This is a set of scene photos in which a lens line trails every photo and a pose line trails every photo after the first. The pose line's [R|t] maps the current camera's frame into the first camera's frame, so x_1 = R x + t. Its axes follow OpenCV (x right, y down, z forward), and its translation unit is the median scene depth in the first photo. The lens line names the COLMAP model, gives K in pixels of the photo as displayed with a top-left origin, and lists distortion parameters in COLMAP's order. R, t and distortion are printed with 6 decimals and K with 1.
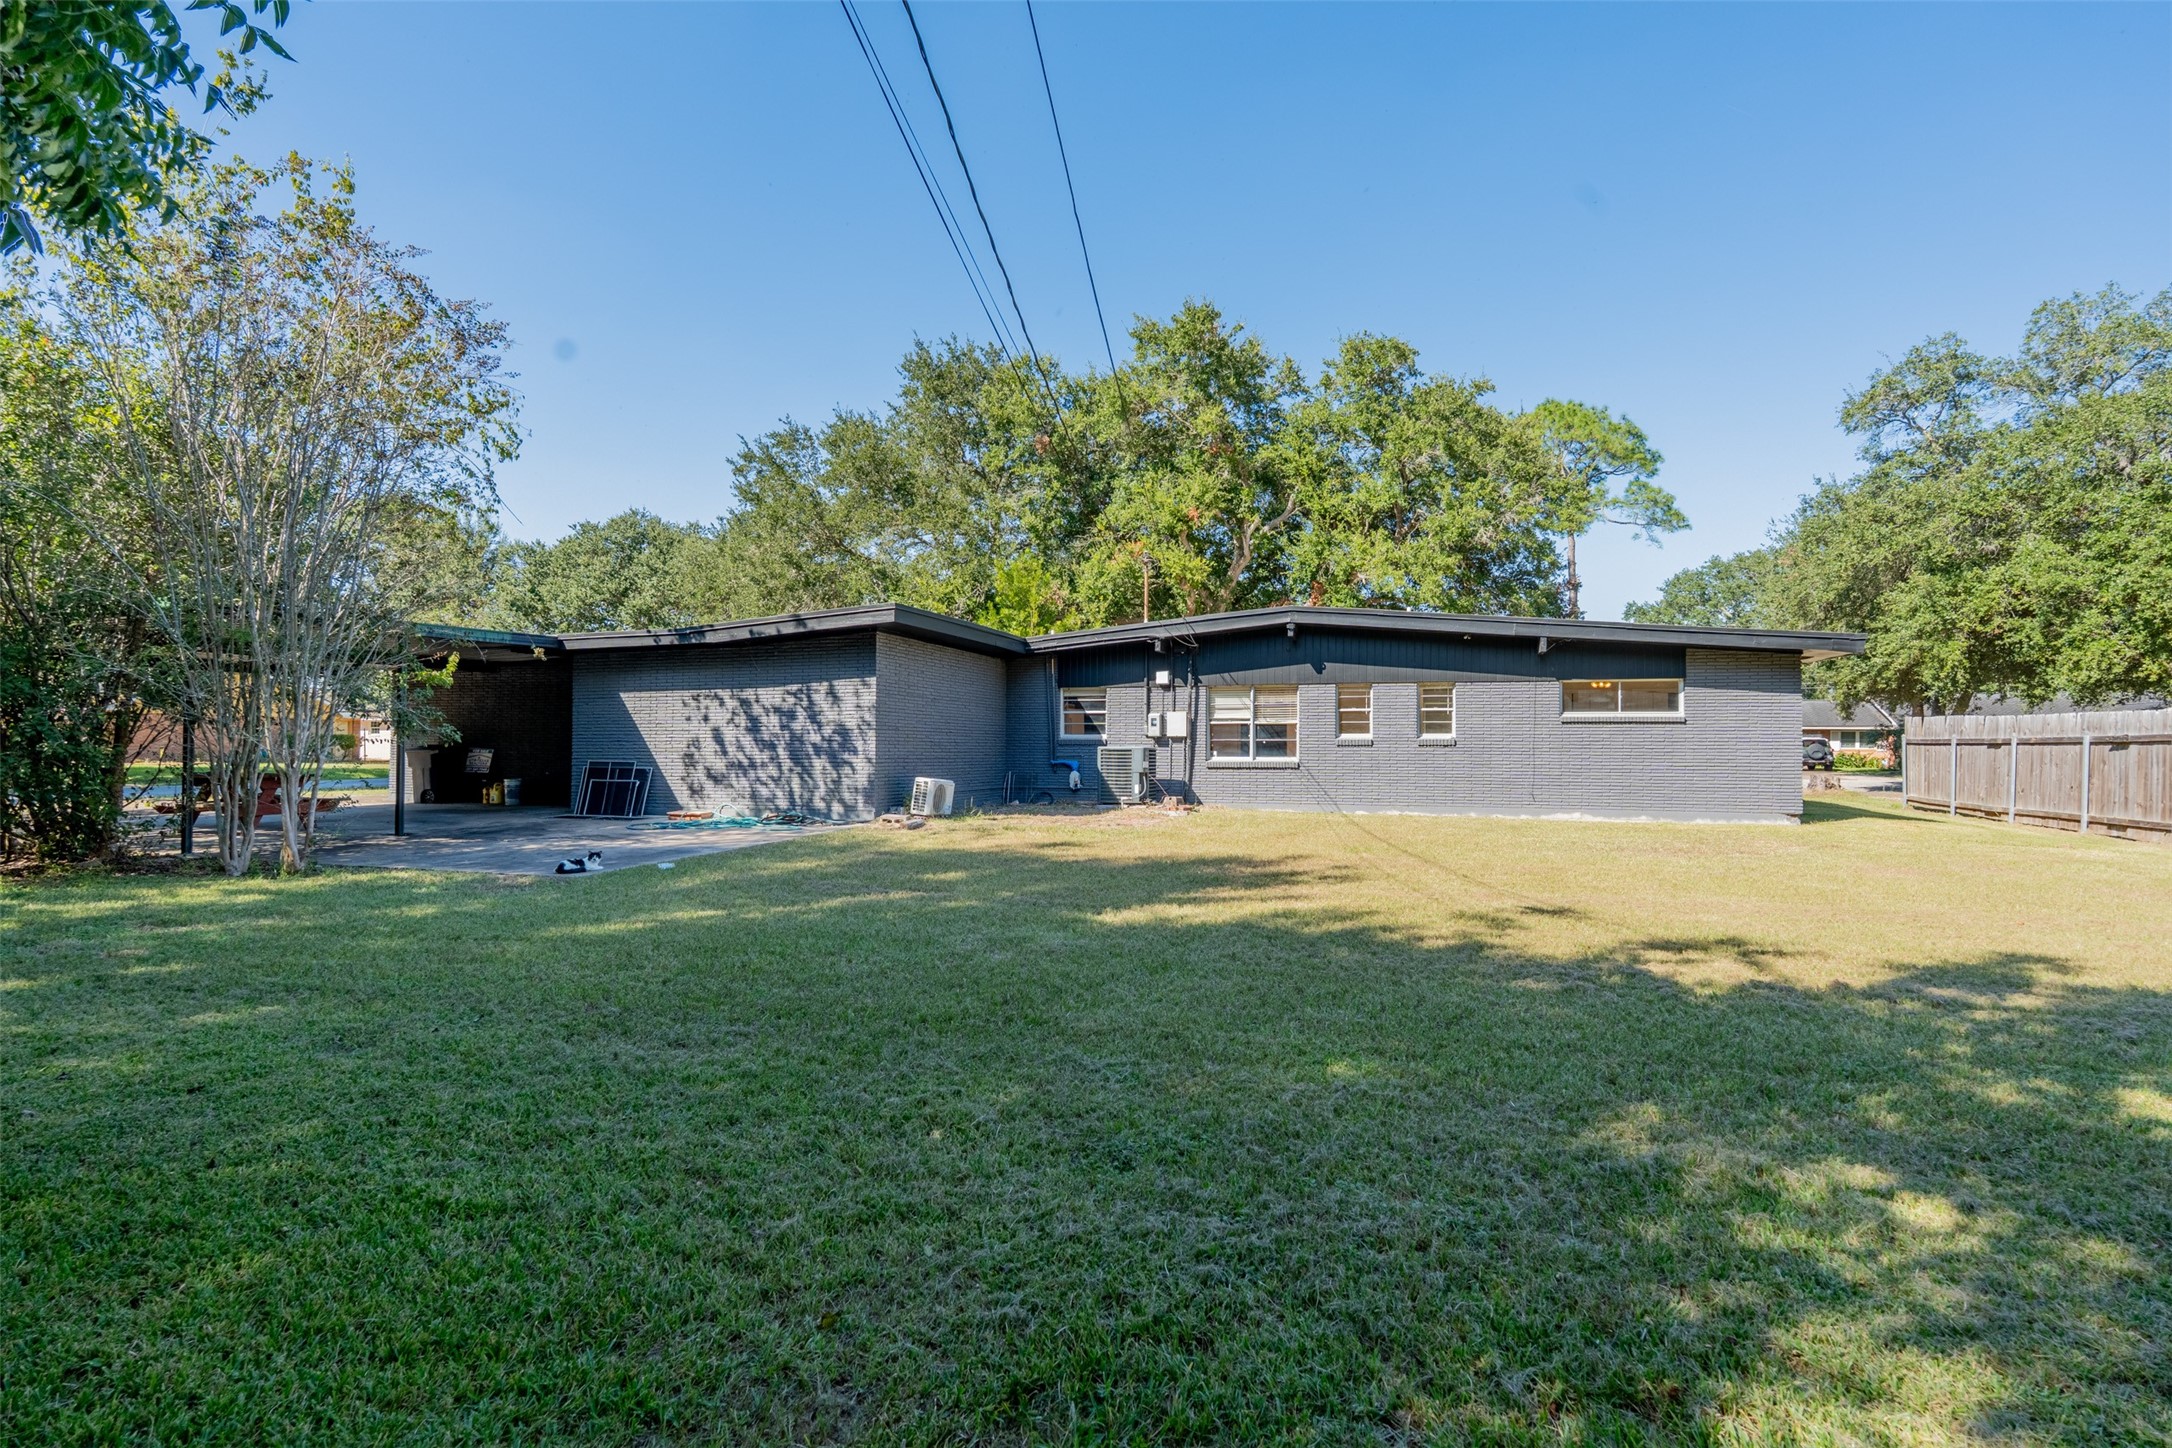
lens RADIAL K [[1085.8, 0, 1086.0], [0, 1085.8, 724.0], [0, 0, 1]] dist [-0.005173, 0.001006]
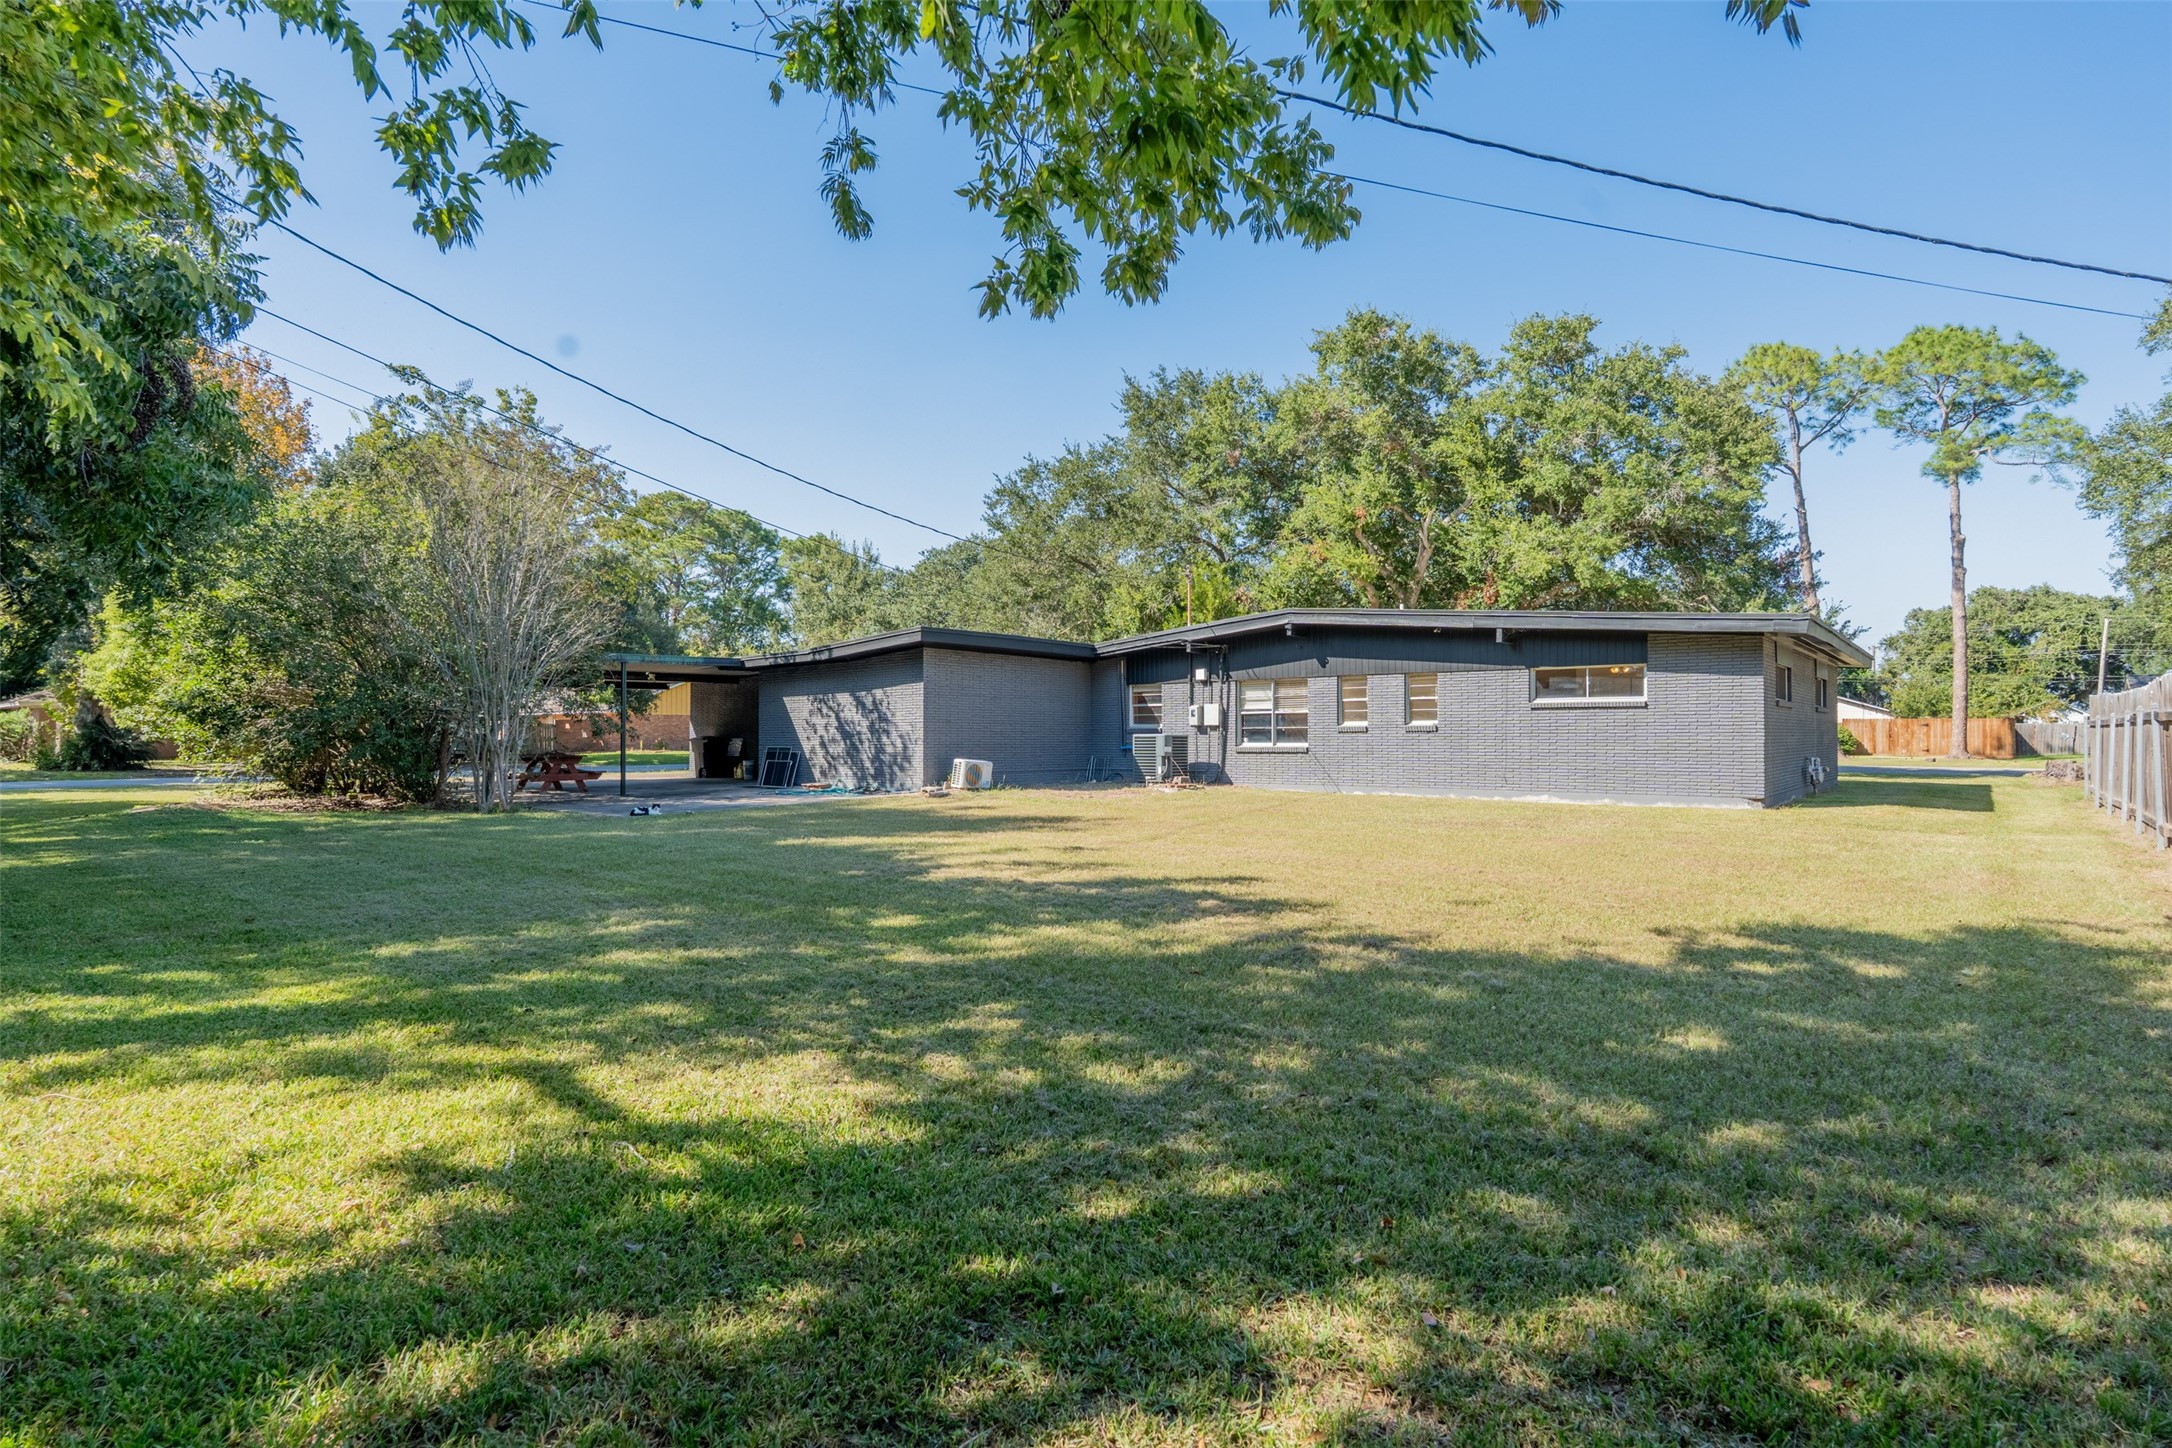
lens RADIAL K [[1085.8, 0, 1086.0], [0, 1085.8, 724.0], [0, 0, 1]] dist [-0.005173, 0.001006]
pose [[0.927780, -0.009546, -0.373007, 0.389286], [0.012773, 0.999899, 0.006183, 0.001413], [0.372910, -0.010501, 0.927808, -0.119050]]
